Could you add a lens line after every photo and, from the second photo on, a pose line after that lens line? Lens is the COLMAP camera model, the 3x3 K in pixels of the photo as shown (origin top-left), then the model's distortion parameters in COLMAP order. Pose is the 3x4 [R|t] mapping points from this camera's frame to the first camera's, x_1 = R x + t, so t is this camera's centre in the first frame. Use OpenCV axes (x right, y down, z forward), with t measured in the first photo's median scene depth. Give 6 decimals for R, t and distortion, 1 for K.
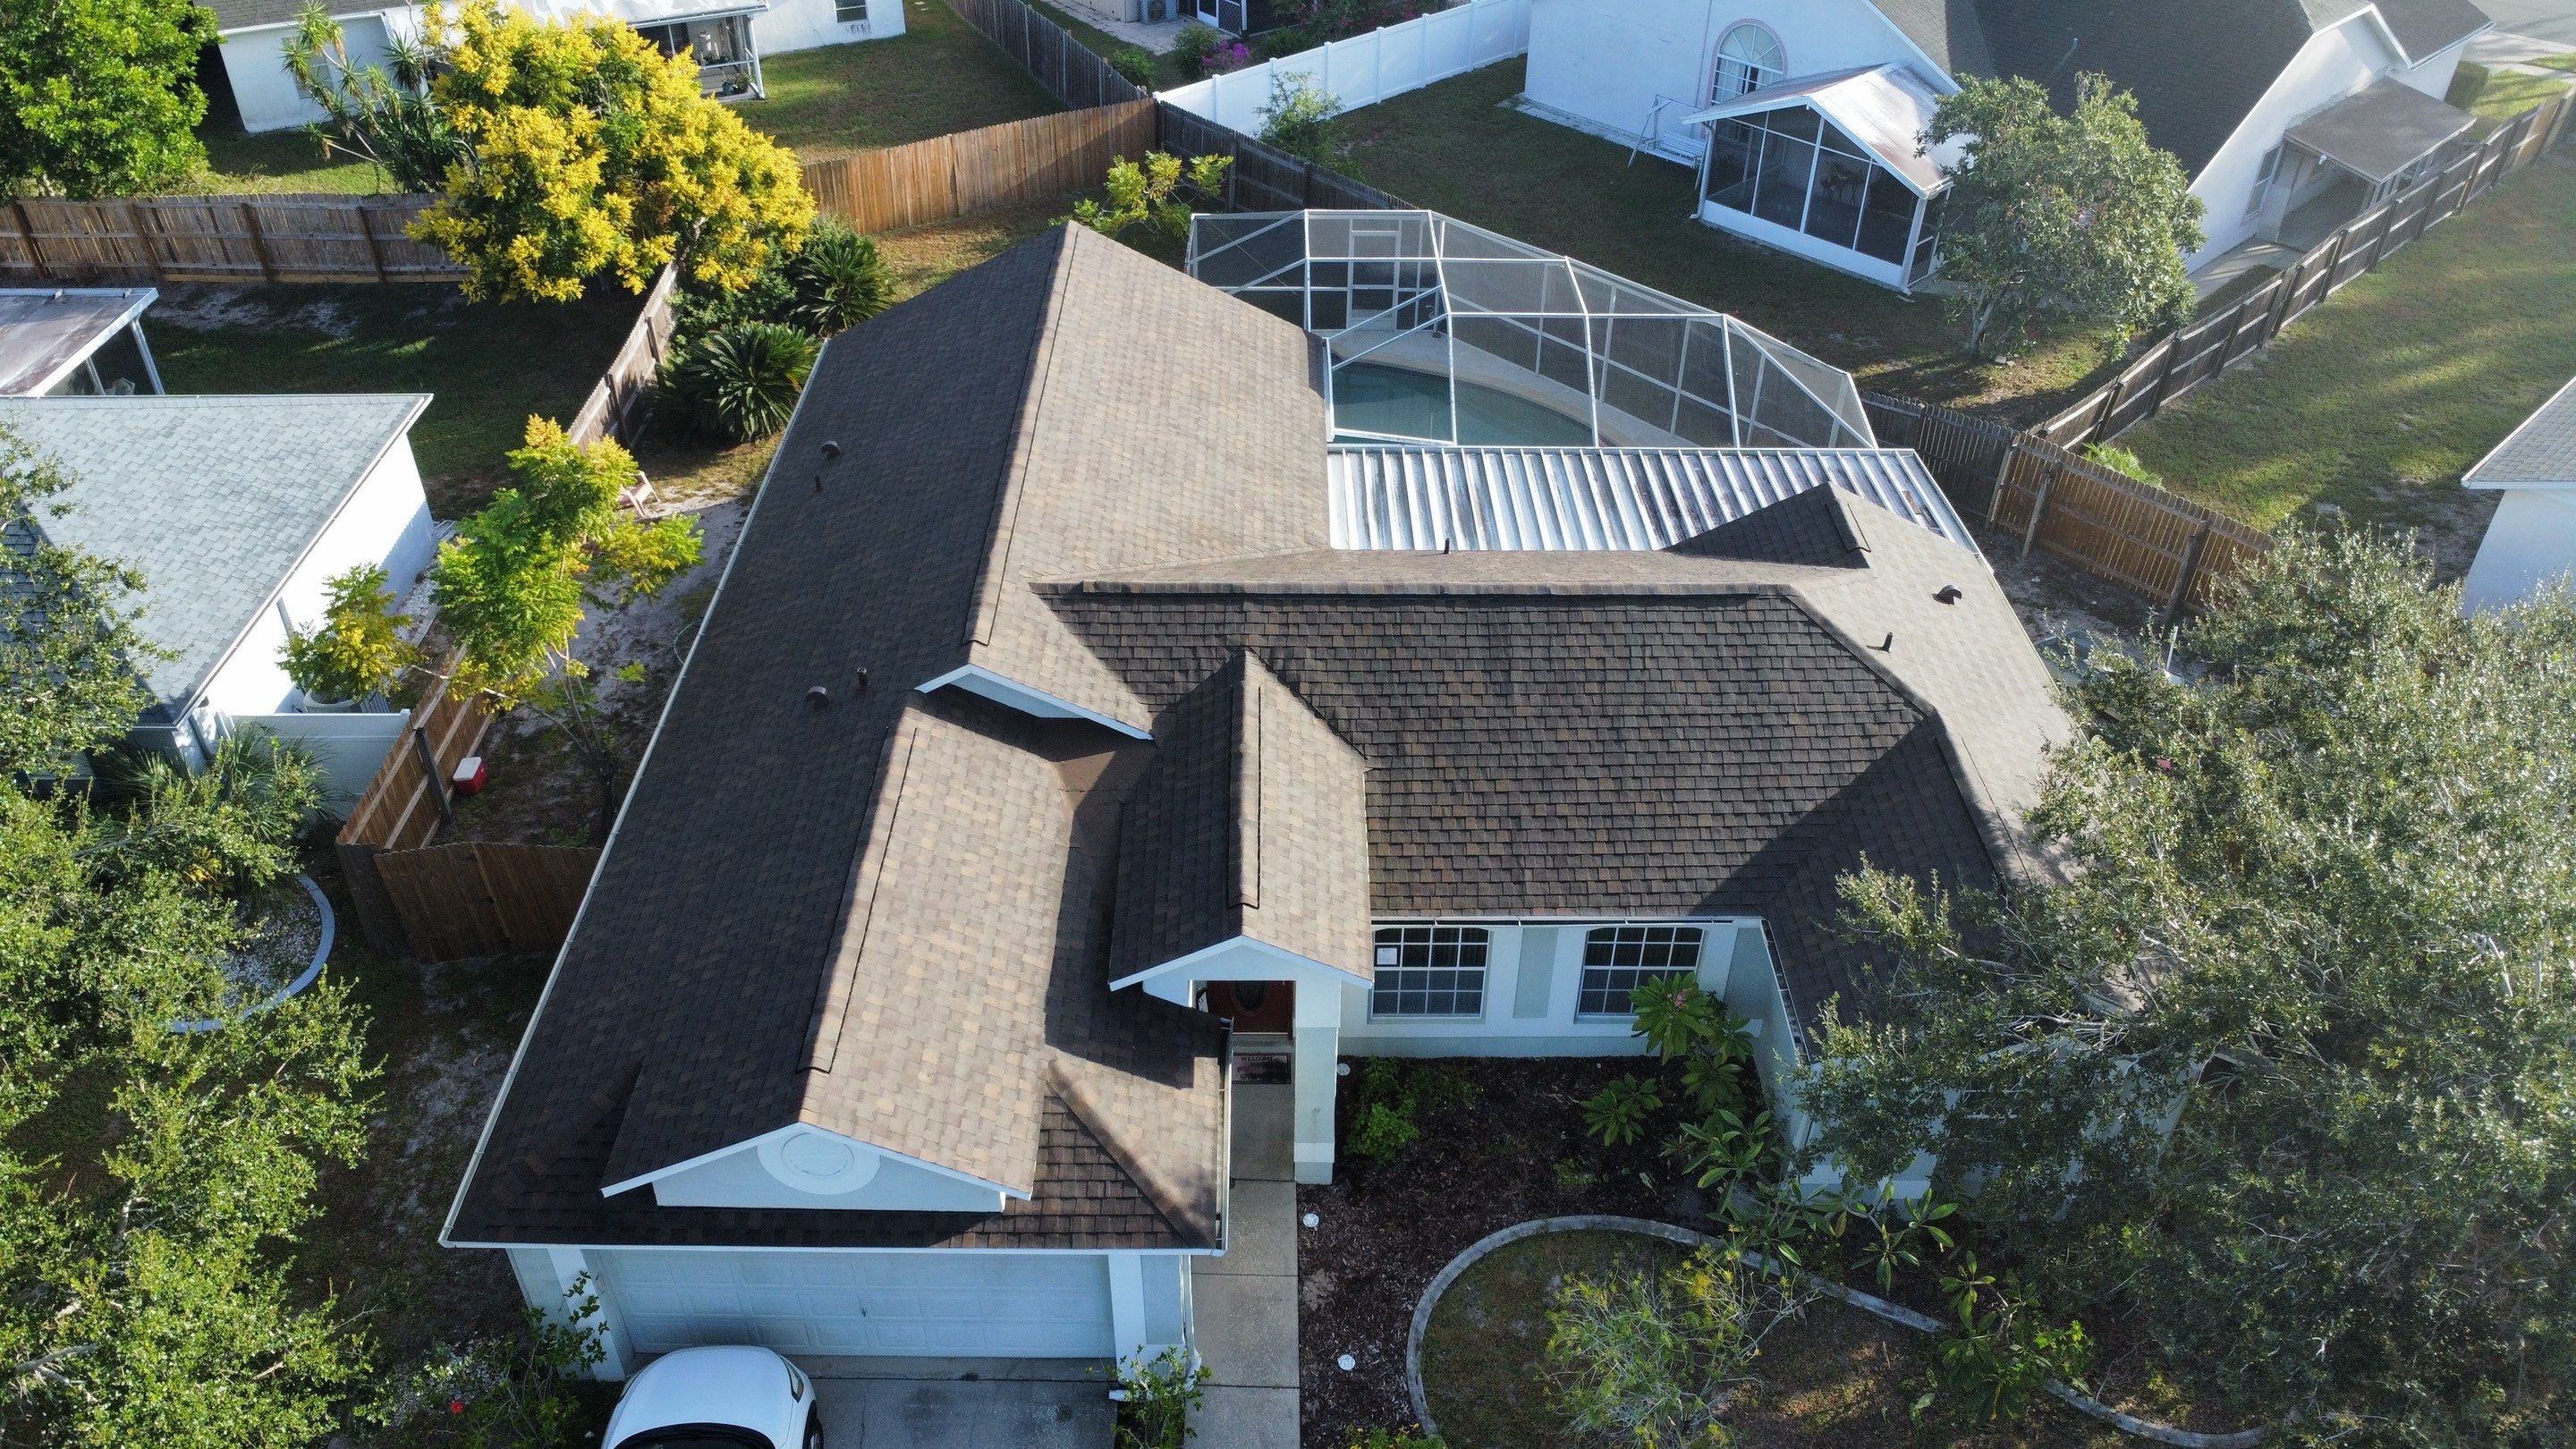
lens RADIAL K [[1856.4, 0, 1273.3], [0, 1856.4, 735.4], [0, 0, 1]] dist [-0.024781, -0.010583]
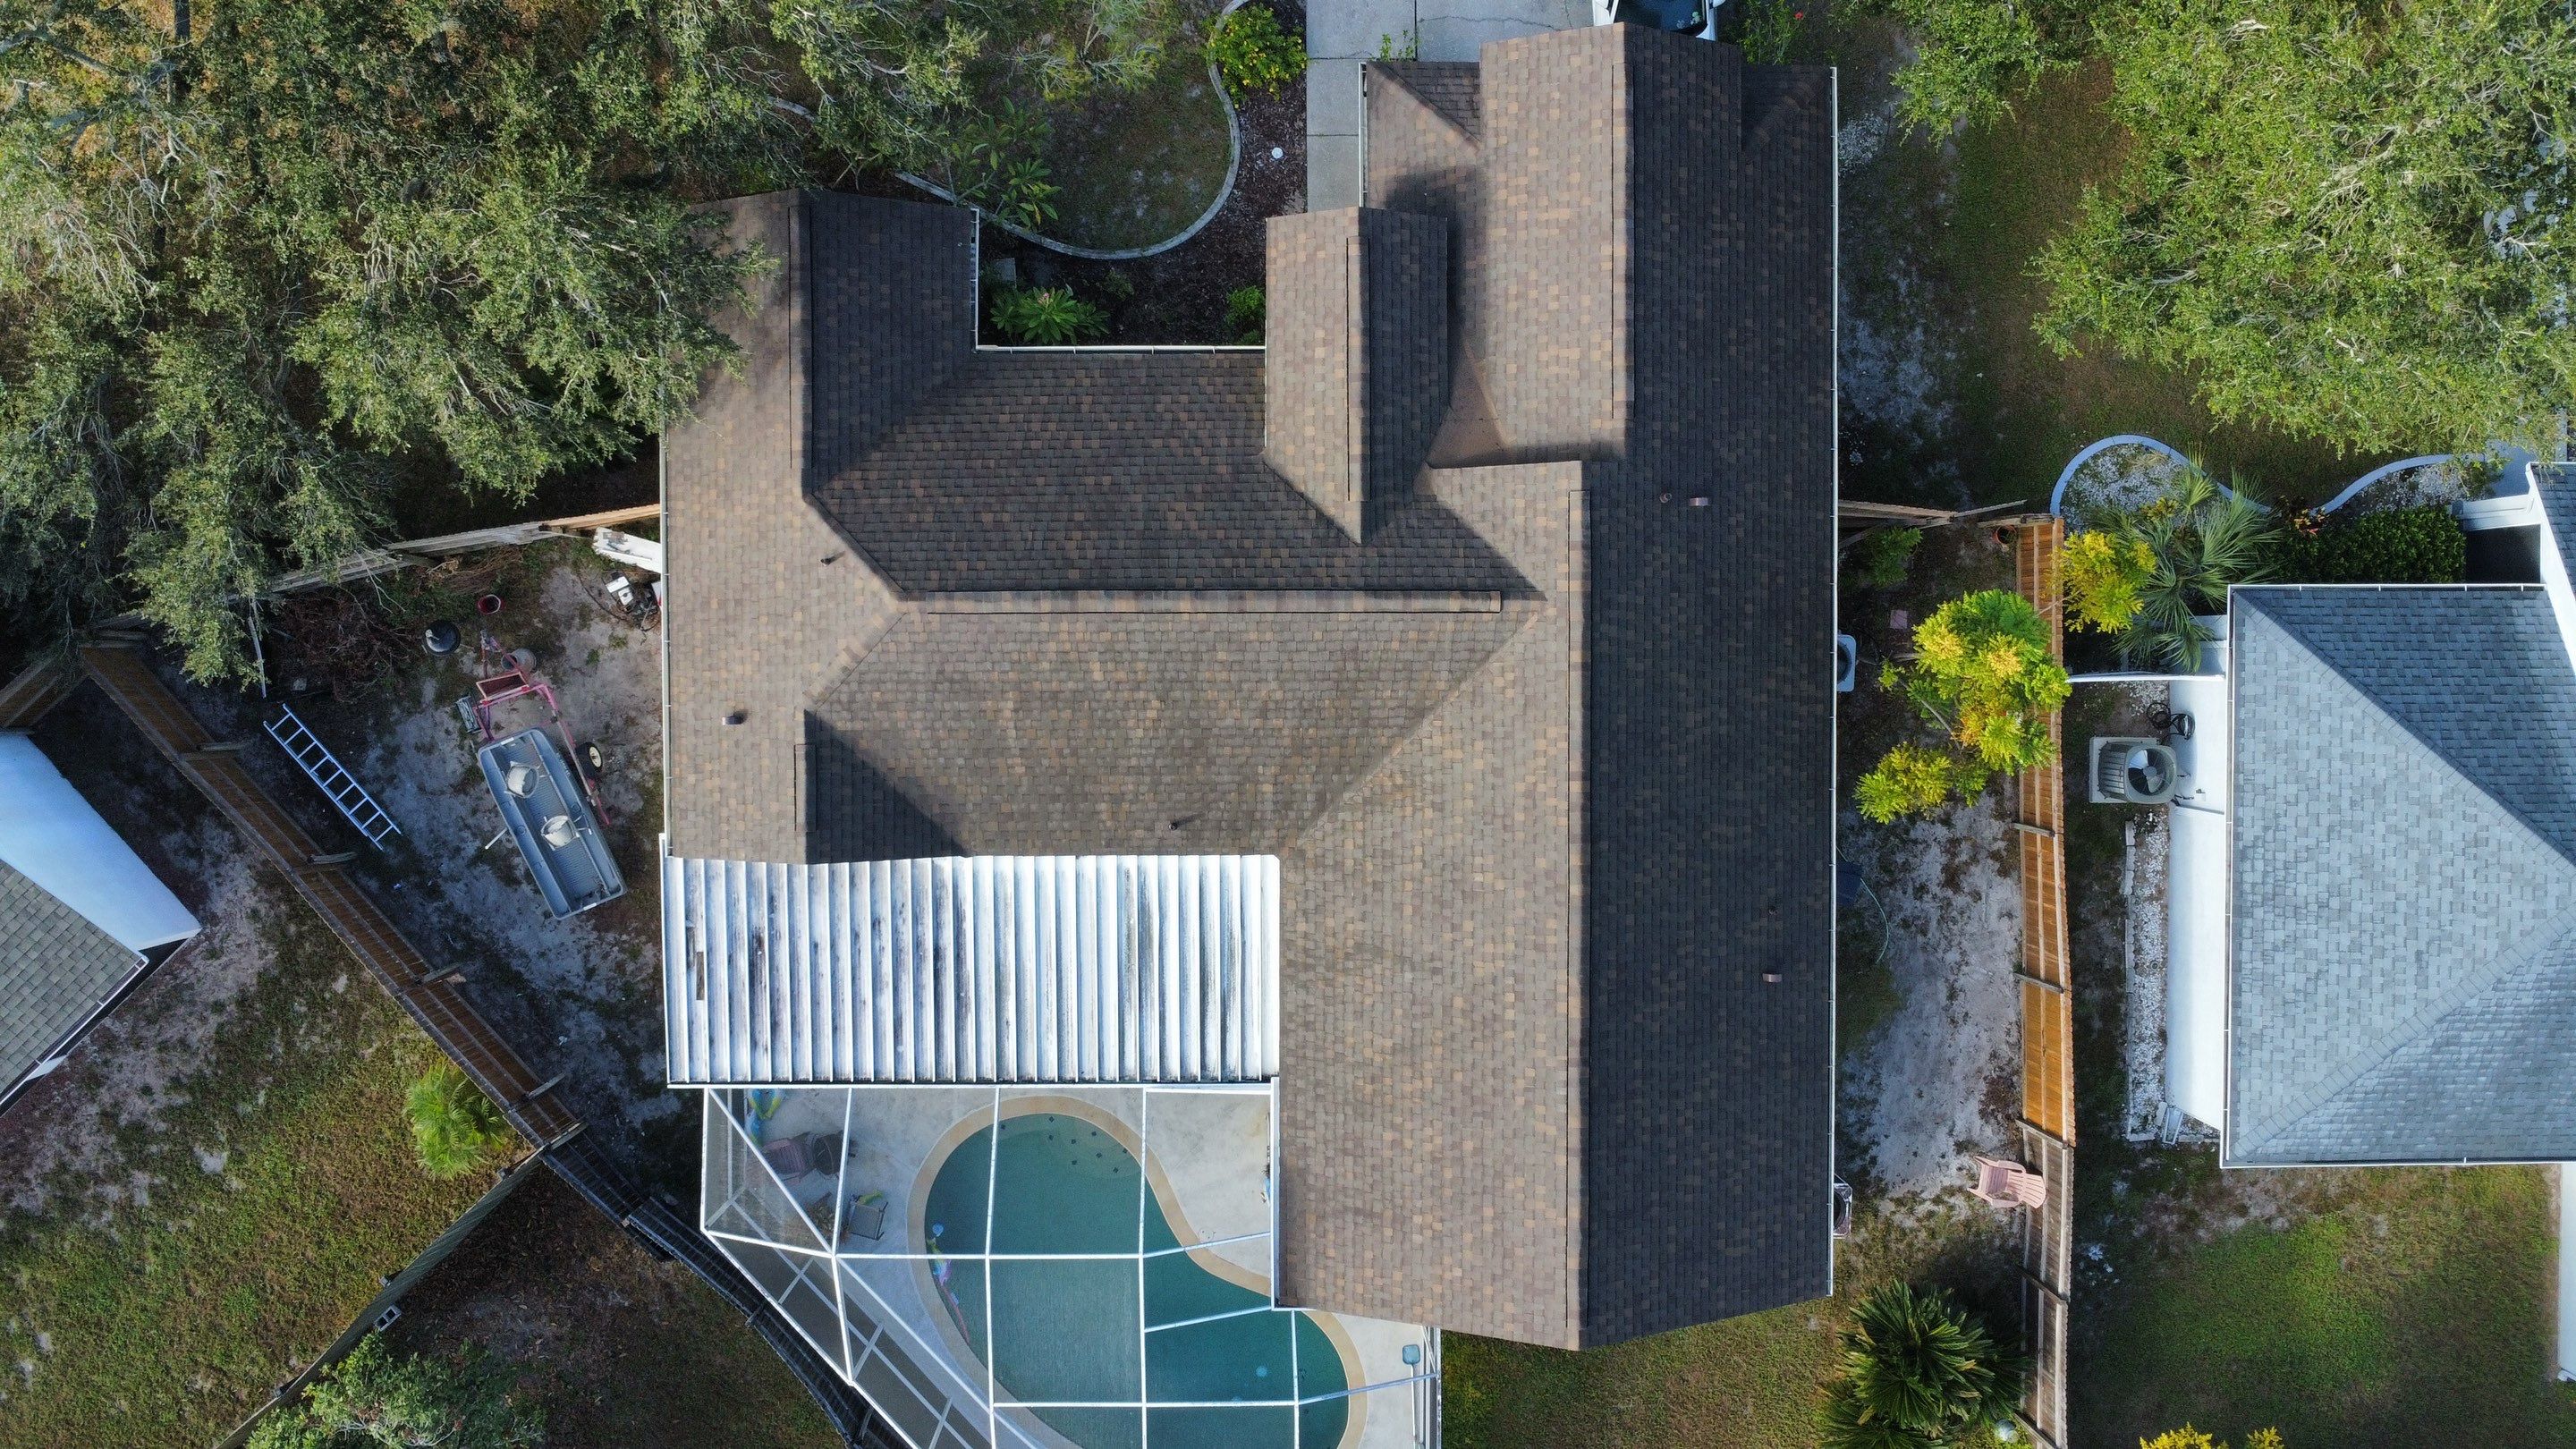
lens RADIAL K [[1856.4, 0, 1277.7], [0, 1856.4, 708.3], [0, 0, 1]] dist [-0.024781, -0.010583]
pose [[-0.999719, 0.002737, -0.023553, 0.060986], [-0.020048, -0.627952, 0.777994, -0.941379], [-0.012661, 0.778247, 0.627830, 0.284699]]
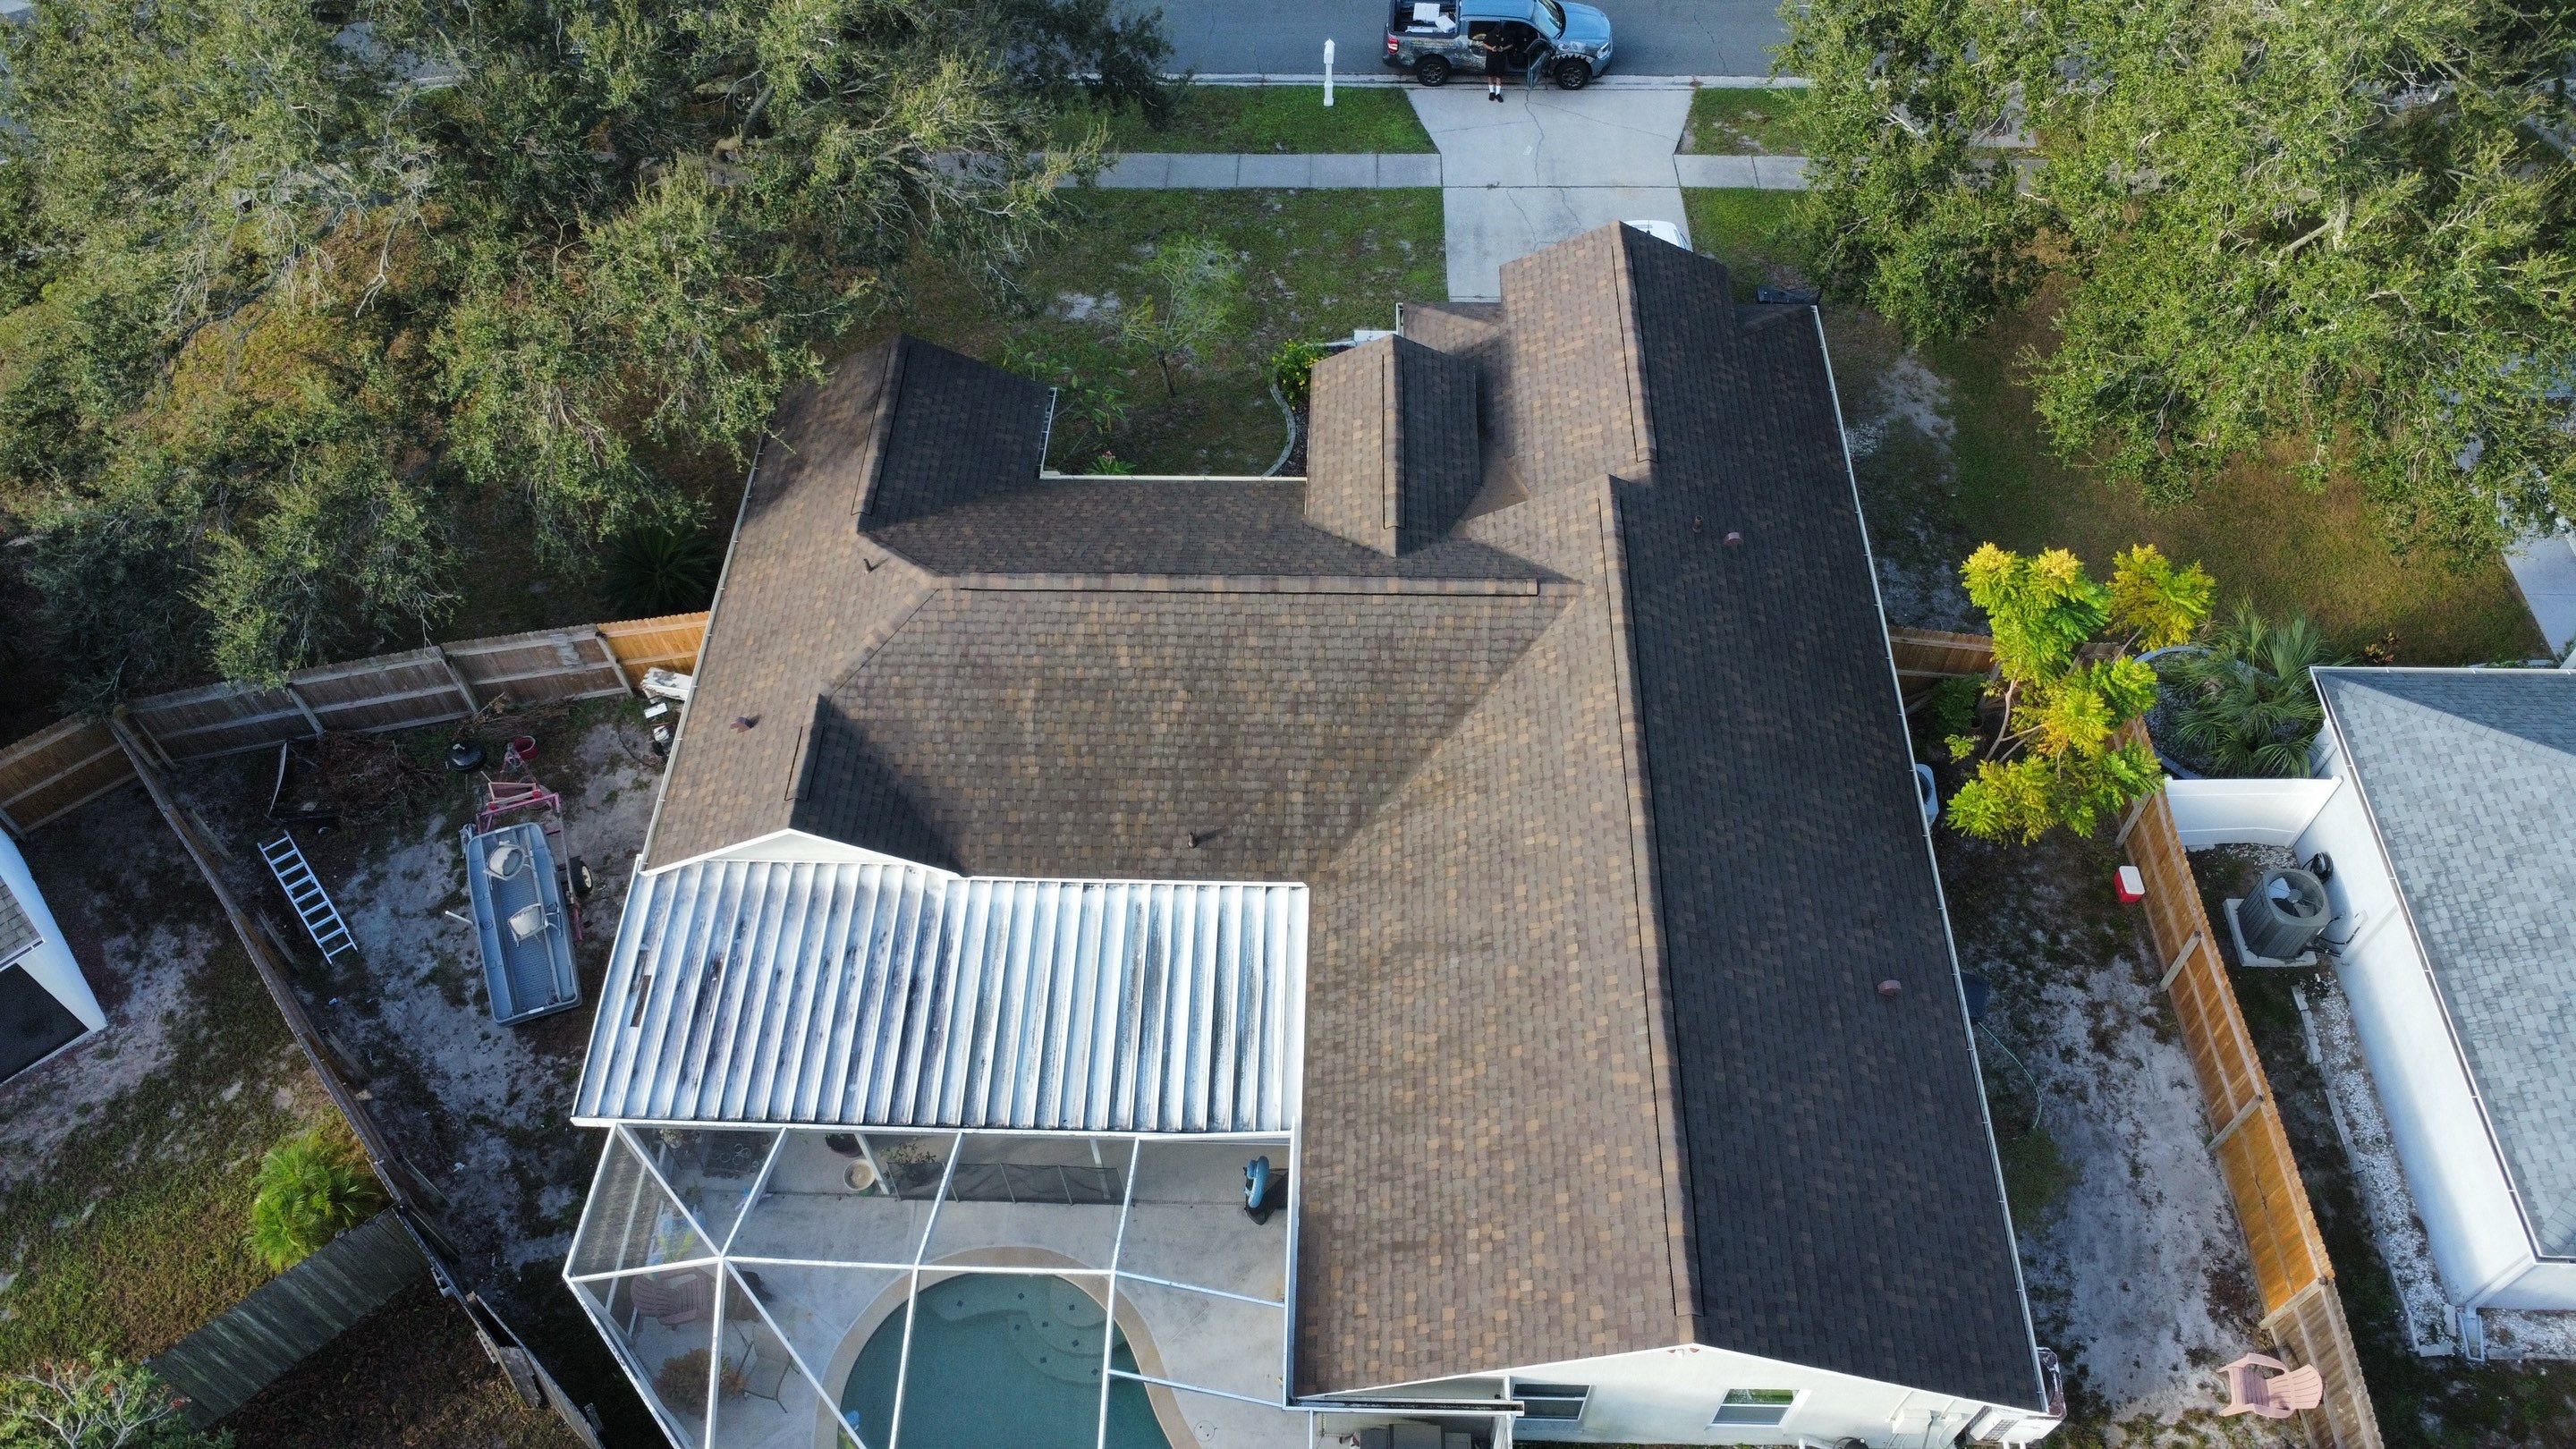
lens RADIAL K [[1856.4, 0, 1280.9], [0, 1856.4, 722.8], [0, 0, 1]] dist [-0.024781, -0.010583]
pose [[-0.999246, -0.015573, 0.035574, 0.013899], [0.035723, -0.009380, 0.999318, -1.131121], [-0.015229, 0.999835, 0.009929, 0.975687]]
